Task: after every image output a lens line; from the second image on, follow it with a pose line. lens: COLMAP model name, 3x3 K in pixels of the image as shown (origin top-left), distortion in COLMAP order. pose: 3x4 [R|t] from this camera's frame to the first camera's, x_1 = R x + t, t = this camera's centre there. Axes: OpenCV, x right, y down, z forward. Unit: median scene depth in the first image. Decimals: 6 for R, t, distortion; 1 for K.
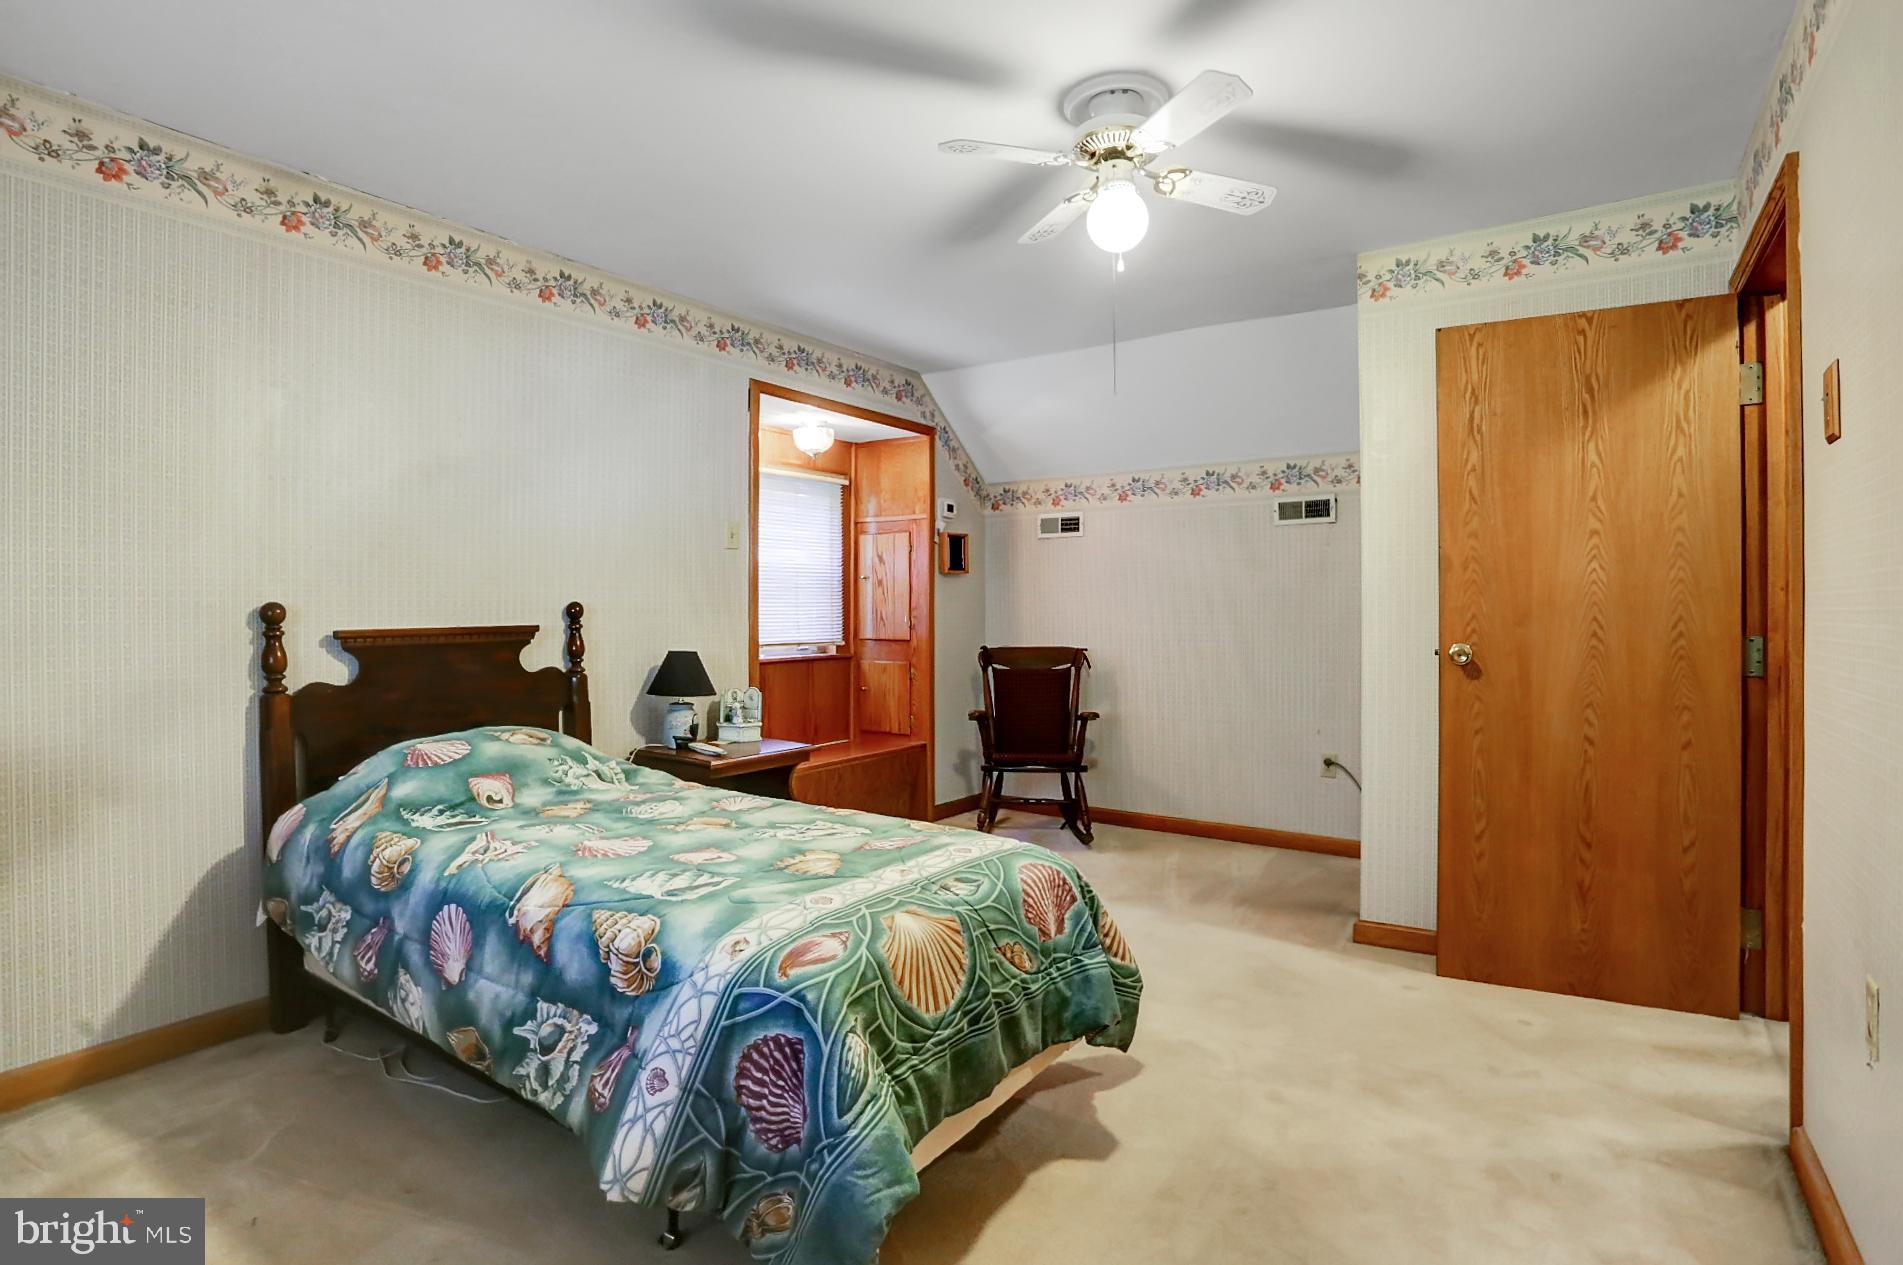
lens RADIAL K [[944.9, 0, 951.9], [0, 944.9, 612.4], [0, 0, 1]] dist [-0.057811, 0.013225]
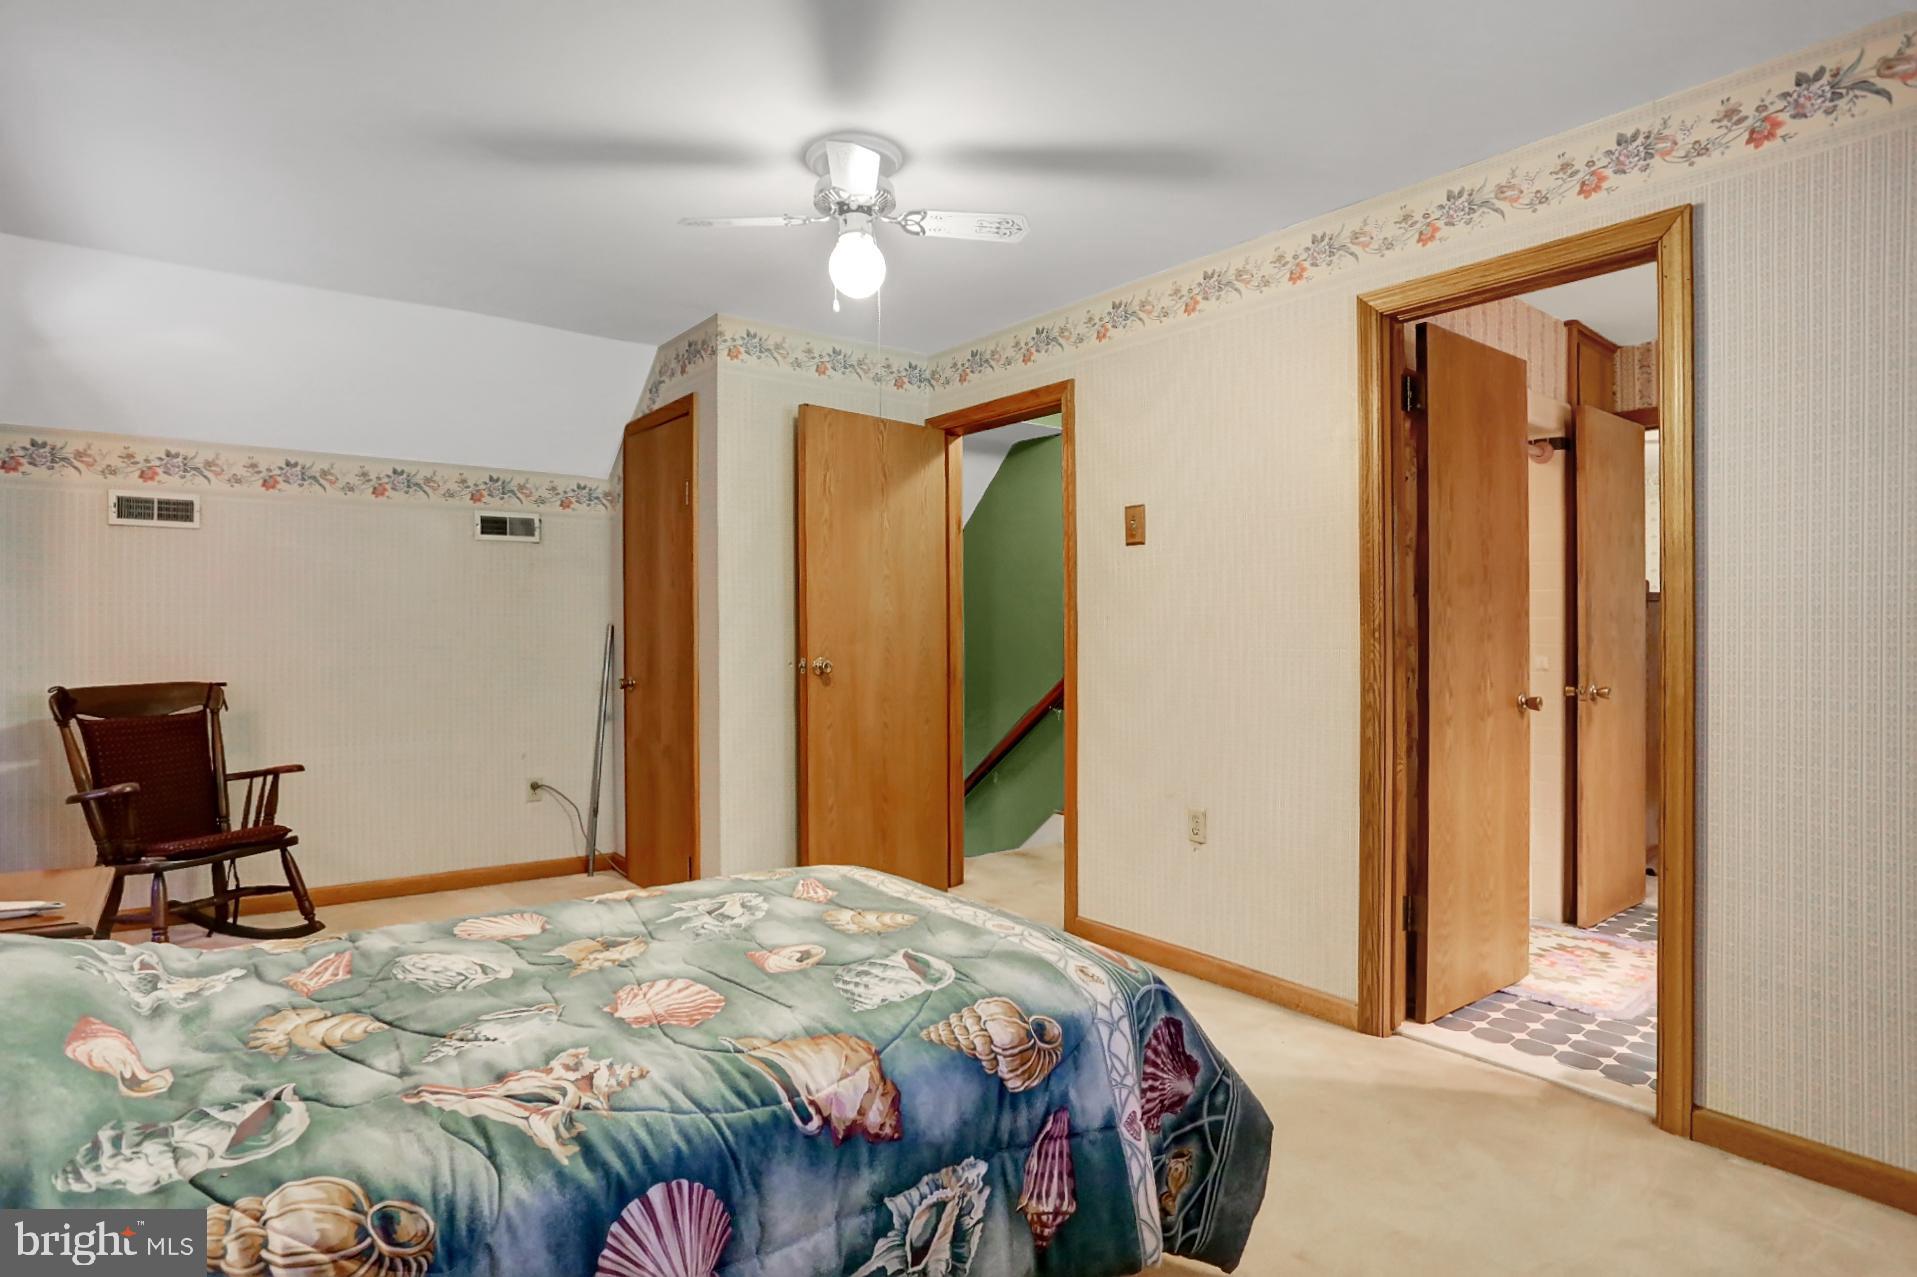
lens RADIAL K [[951.9, 0, 944.1], [0, 951.9, 634.5], [0, 0, 1]] dist [-0.057811, 0.013225]
pose [[0.315959, -0.000094, 0.948773, -0.636313], [0.001641, 0.999999, -0.000447, 0.002818], [-0.948771, 0.001698, 0.315959, 0.438346]]
